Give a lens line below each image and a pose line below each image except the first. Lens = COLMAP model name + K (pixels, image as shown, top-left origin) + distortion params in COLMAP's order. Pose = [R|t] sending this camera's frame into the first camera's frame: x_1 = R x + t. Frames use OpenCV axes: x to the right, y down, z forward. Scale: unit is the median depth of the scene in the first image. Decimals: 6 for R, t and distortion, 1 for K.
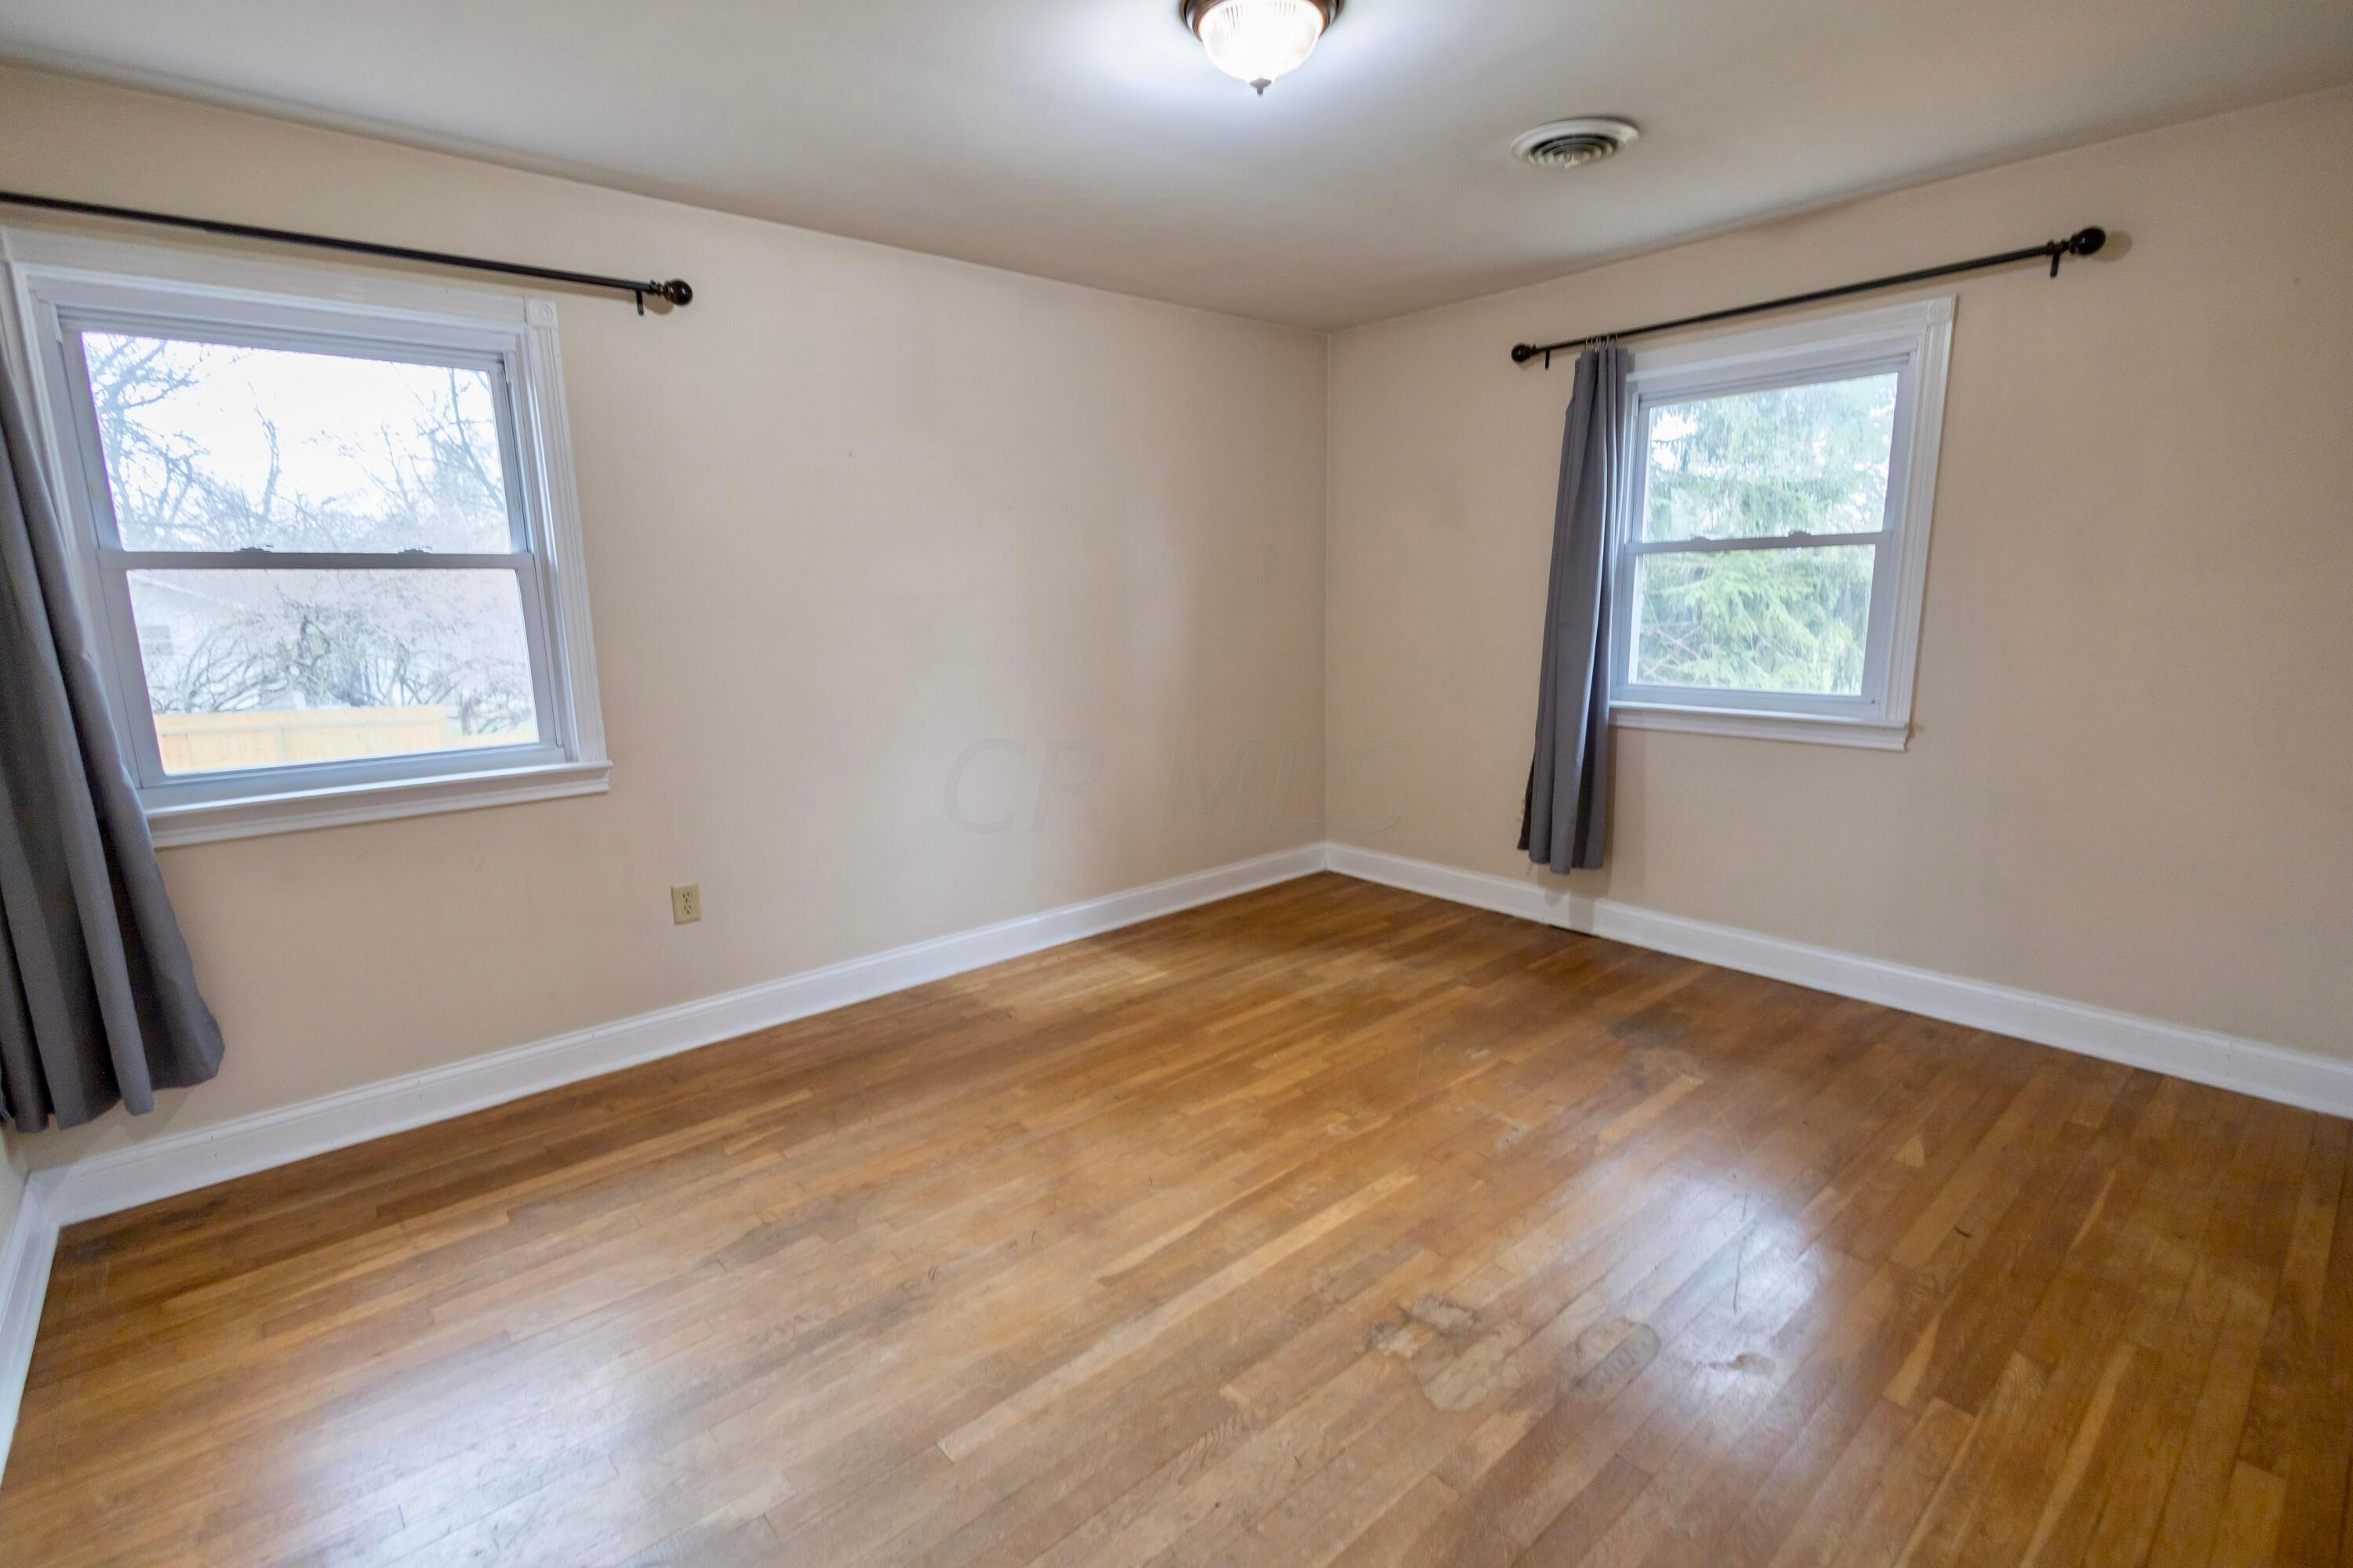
lens RADIAL K [[1090.7, 0, 1172.5], [0, 1090.7, 787.5], [0, 0, 1]] dist [0.005050, 0.000048]
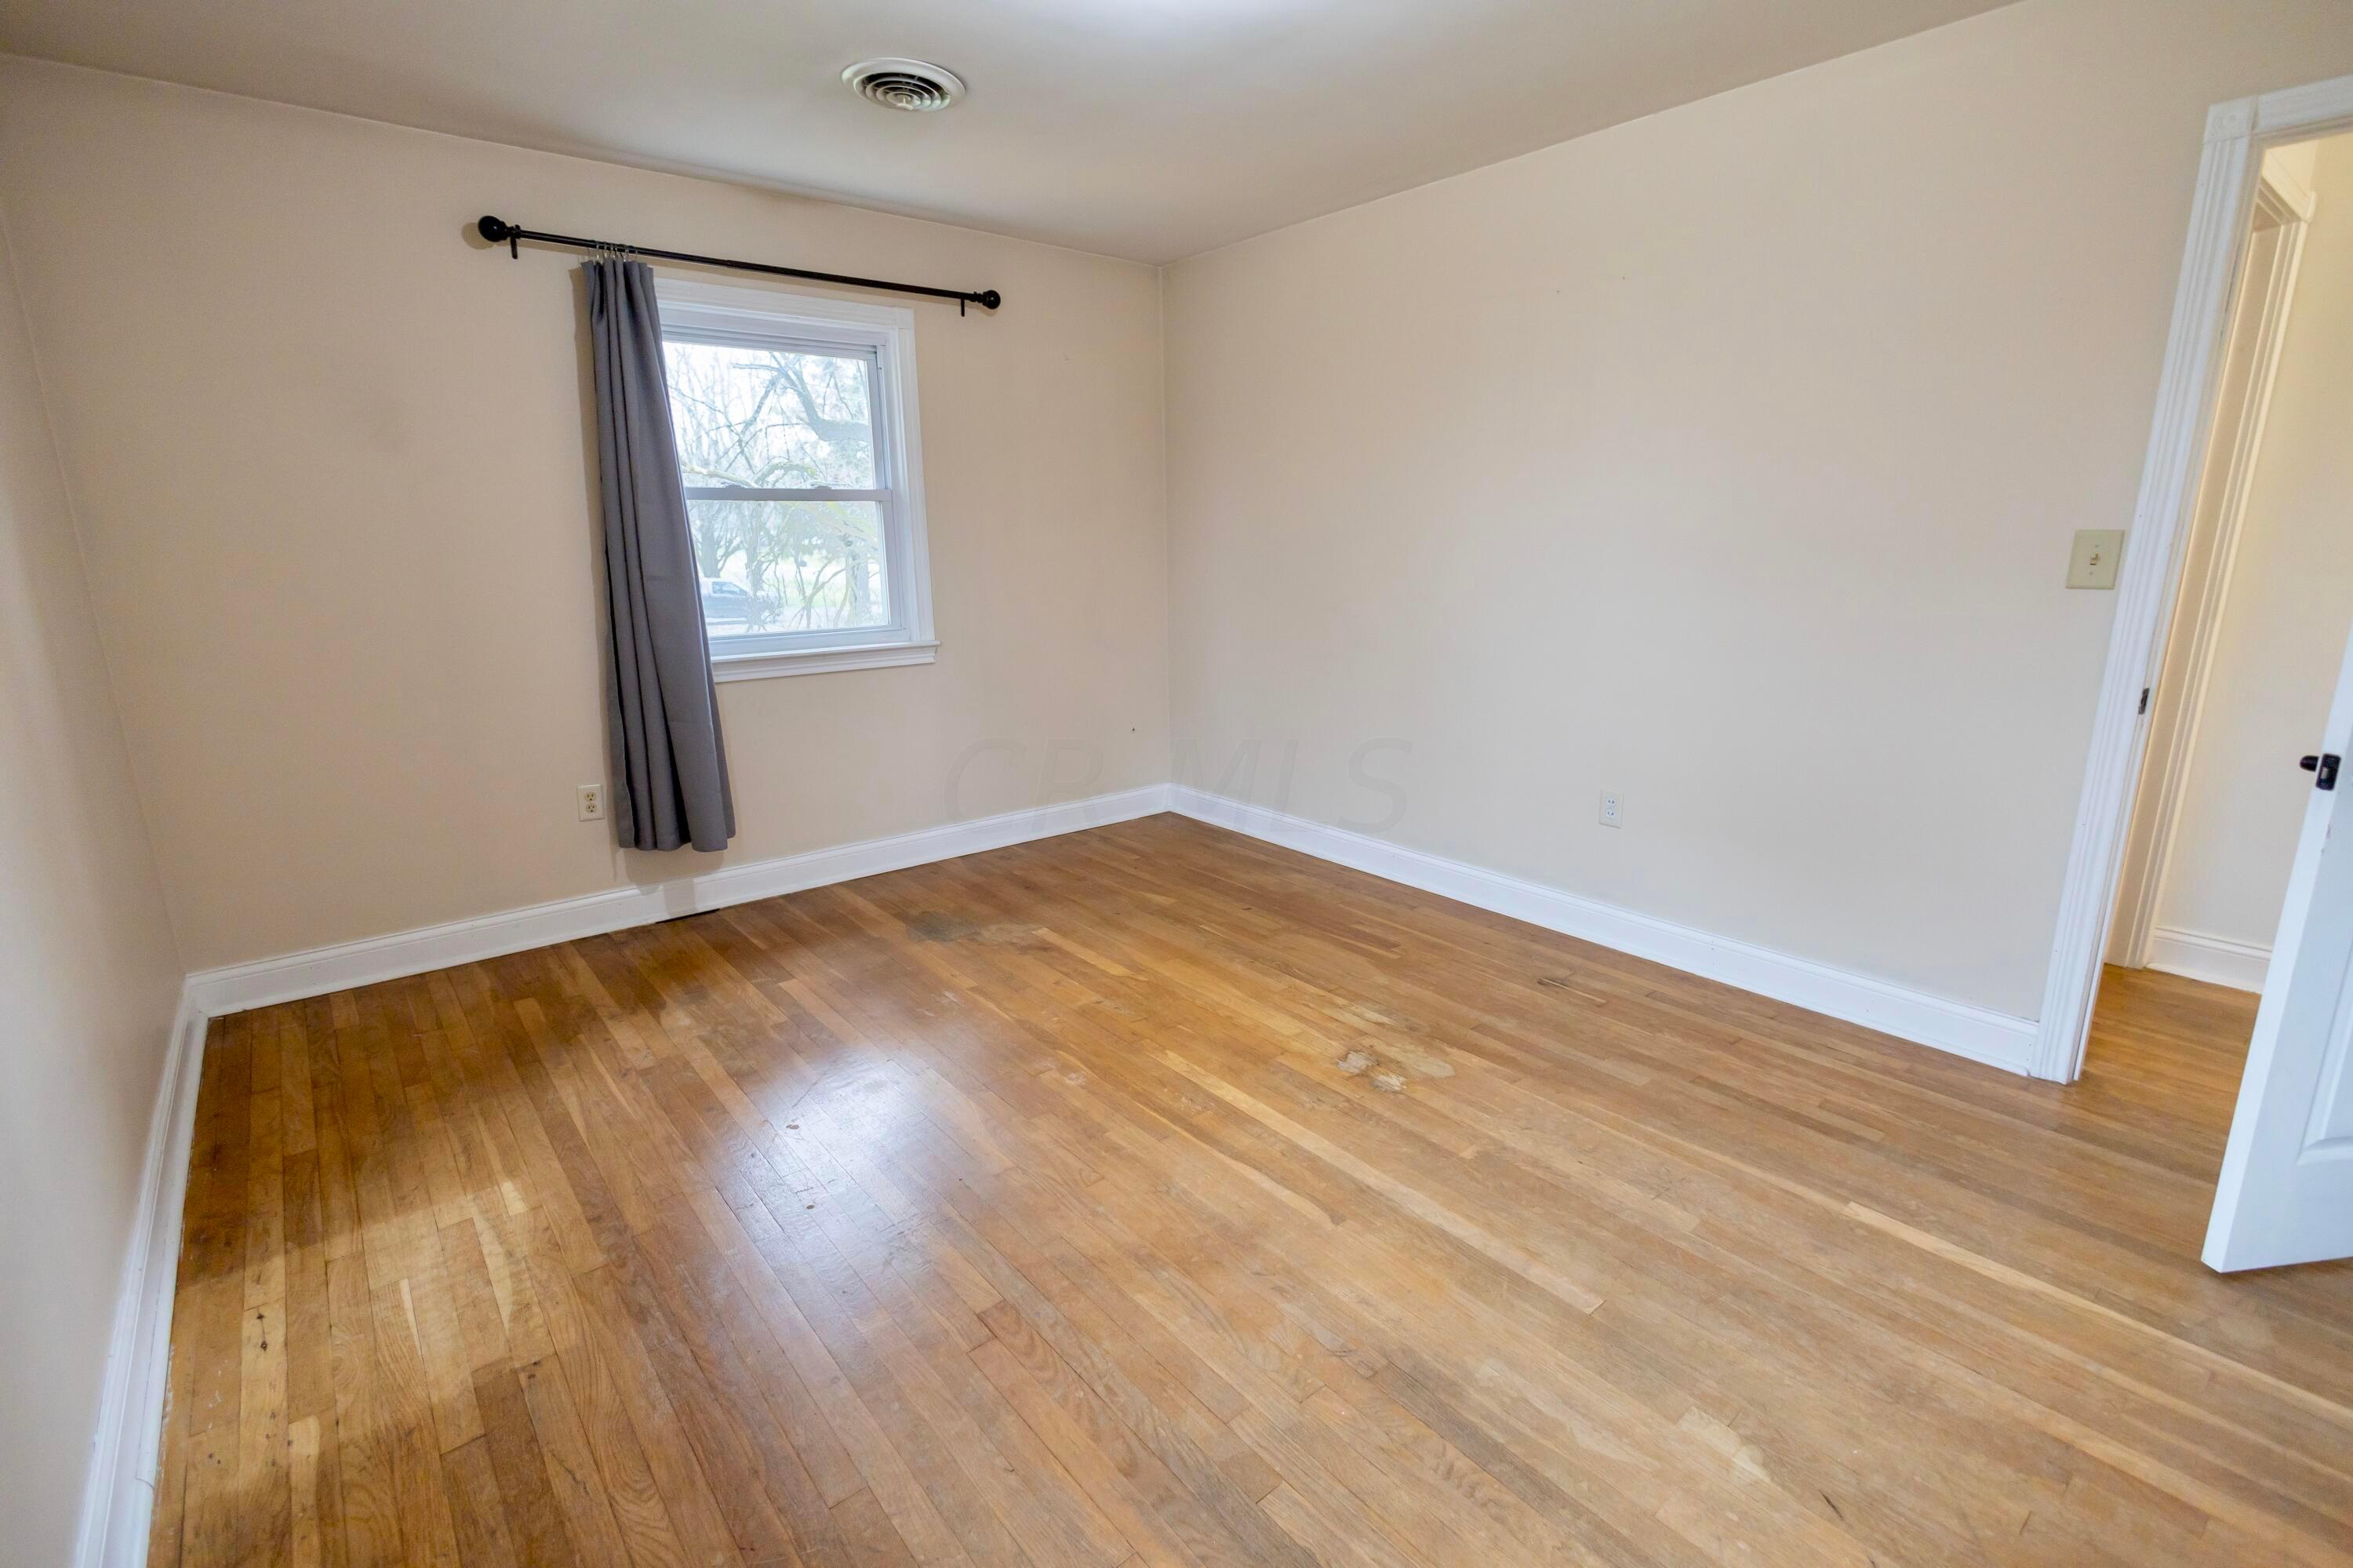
lens RADIAL K [[1068.2, 0, 1203.6], [0, 1068.2, 777.4], [0, 0, 1]] dist [0.008976, -0.000054]
pose [[0.019446, -0.209561, 0.977602, -0.676329], [0.192017, 0.960368, 0.202047, -0.110372], [-0.981199, 0.183787, 0.058915, 0.722072]]
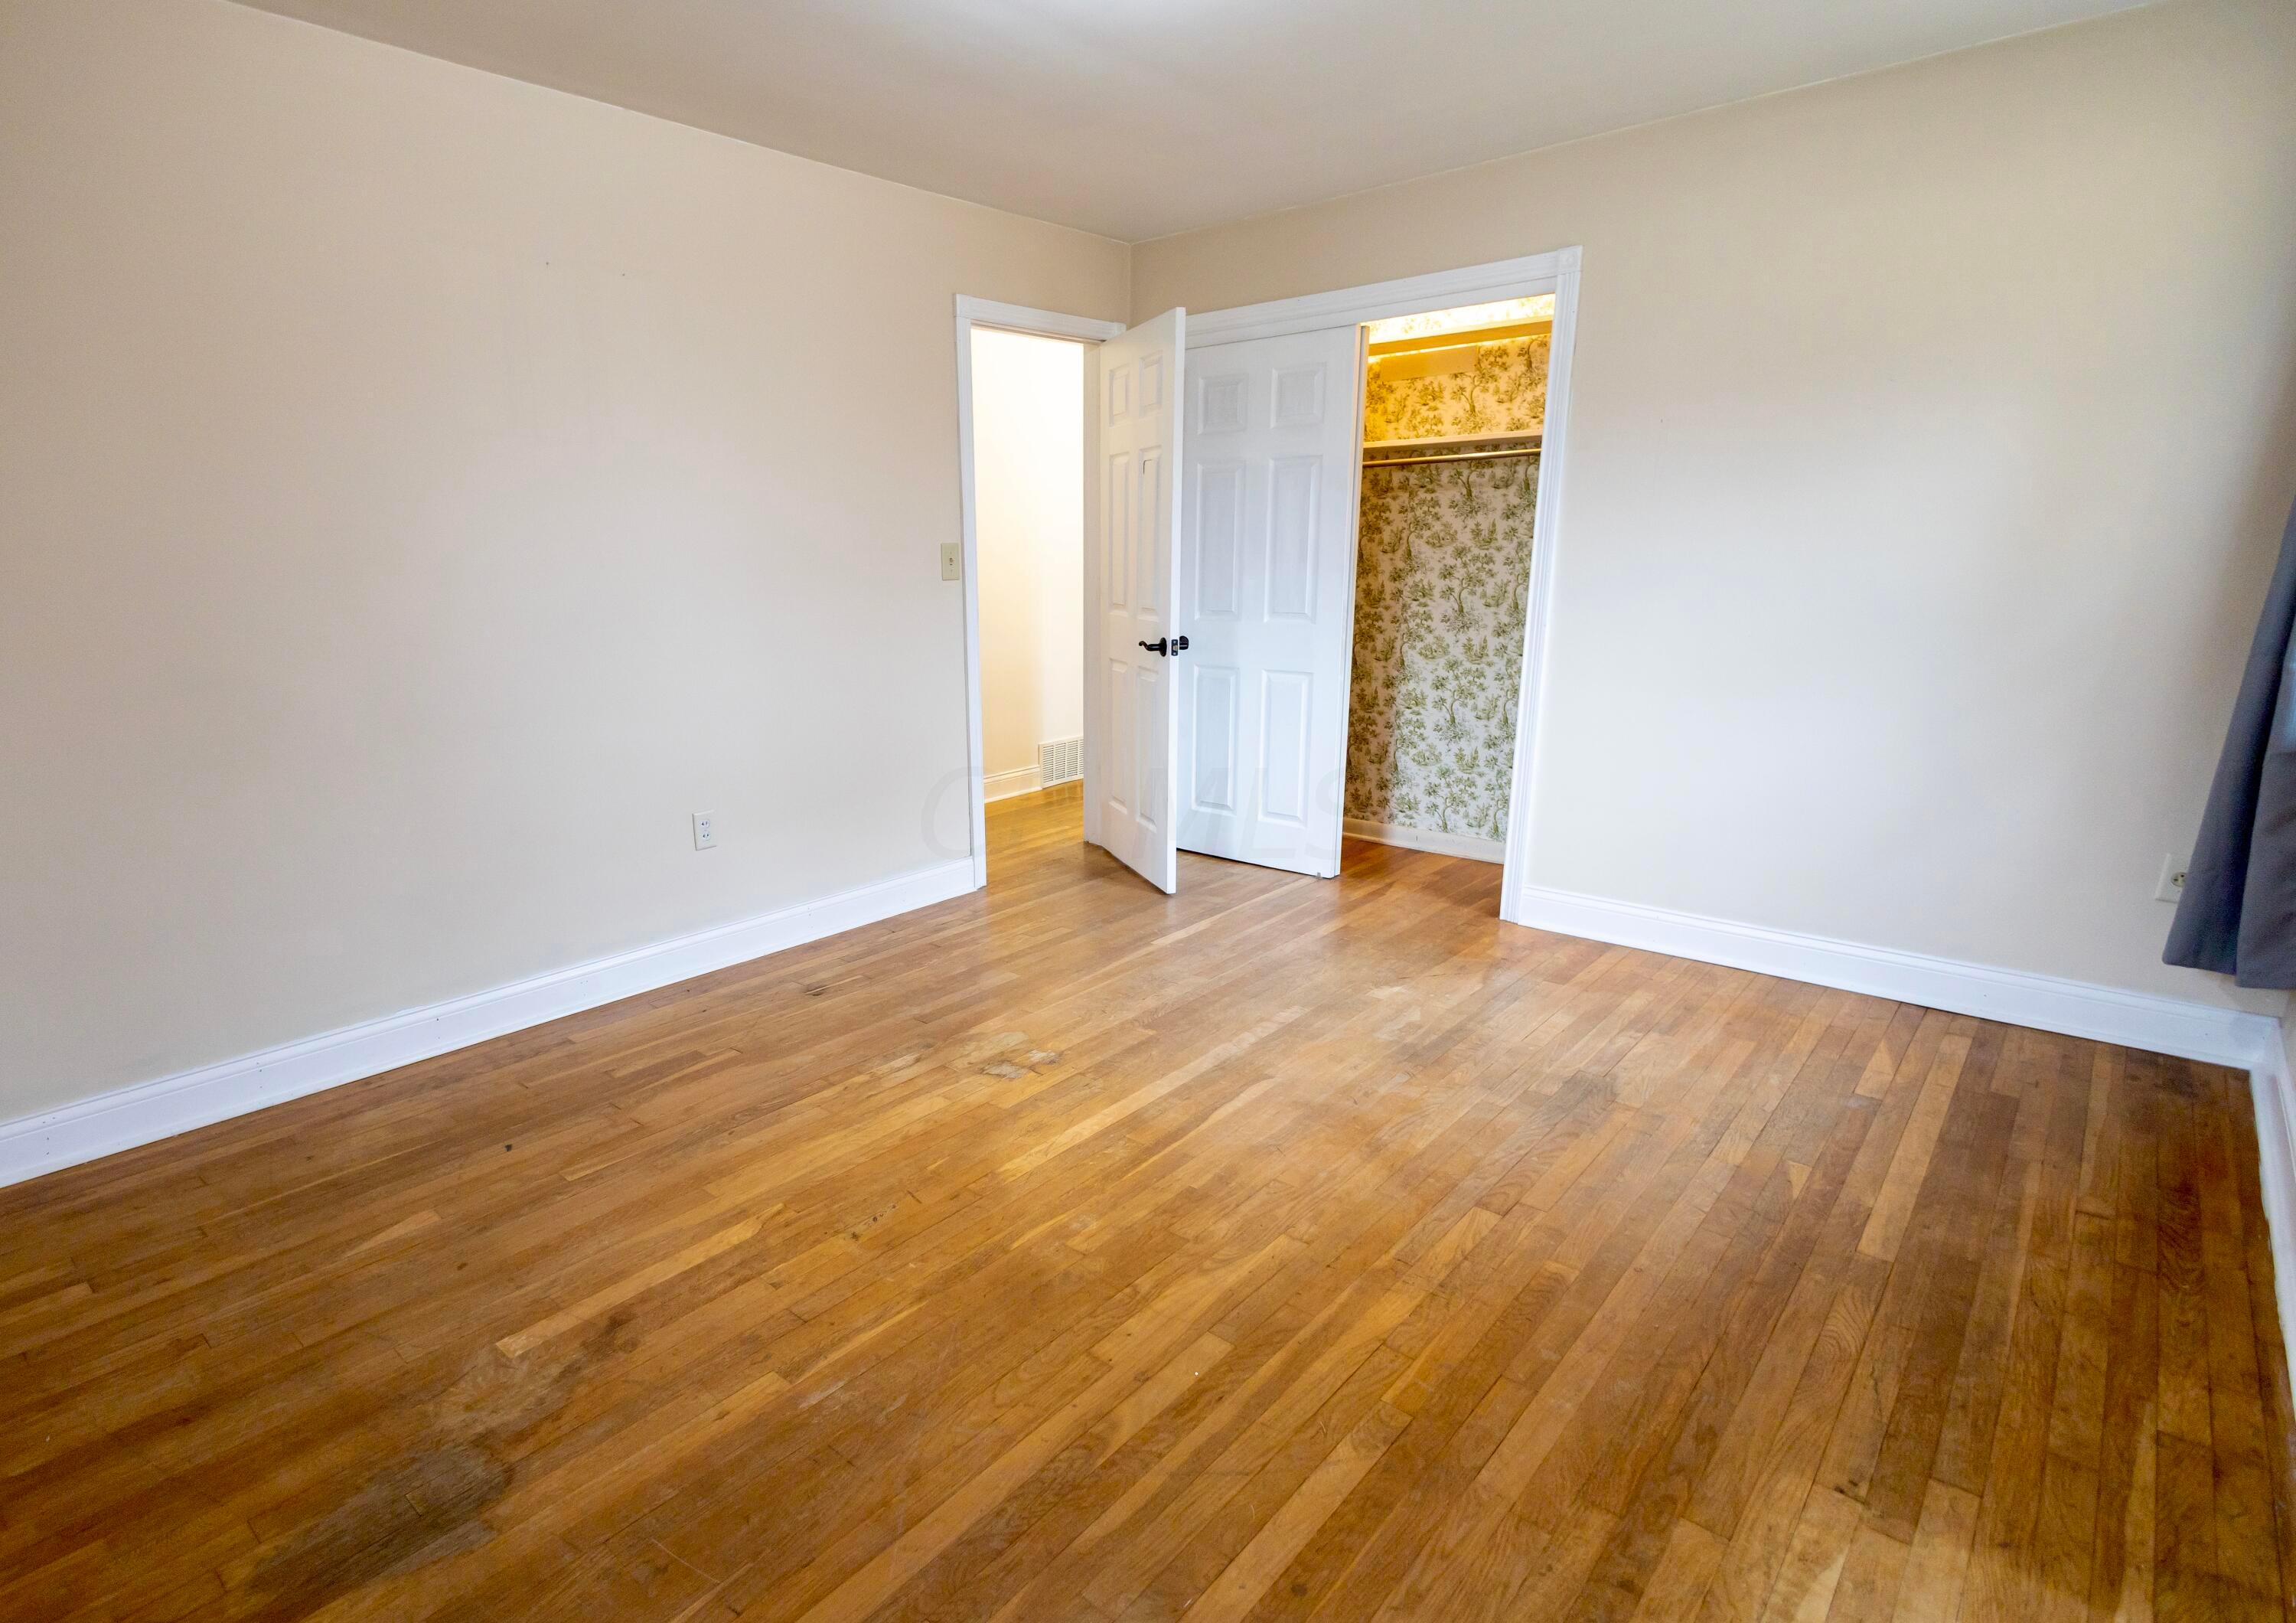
lens RADIAL K [[1161.6, 0, 984.3], [0, 1161.6, 841.5], [0, 0, 1]] dist [0.004035, -0.000062]
pose [[-0.997028, 0.053320, -0.055609, 0.234055], [0.024947, 0.906361, 0.421768, -0.262208], [0.072890, 0.419127, -0.904997, 1.508043]]
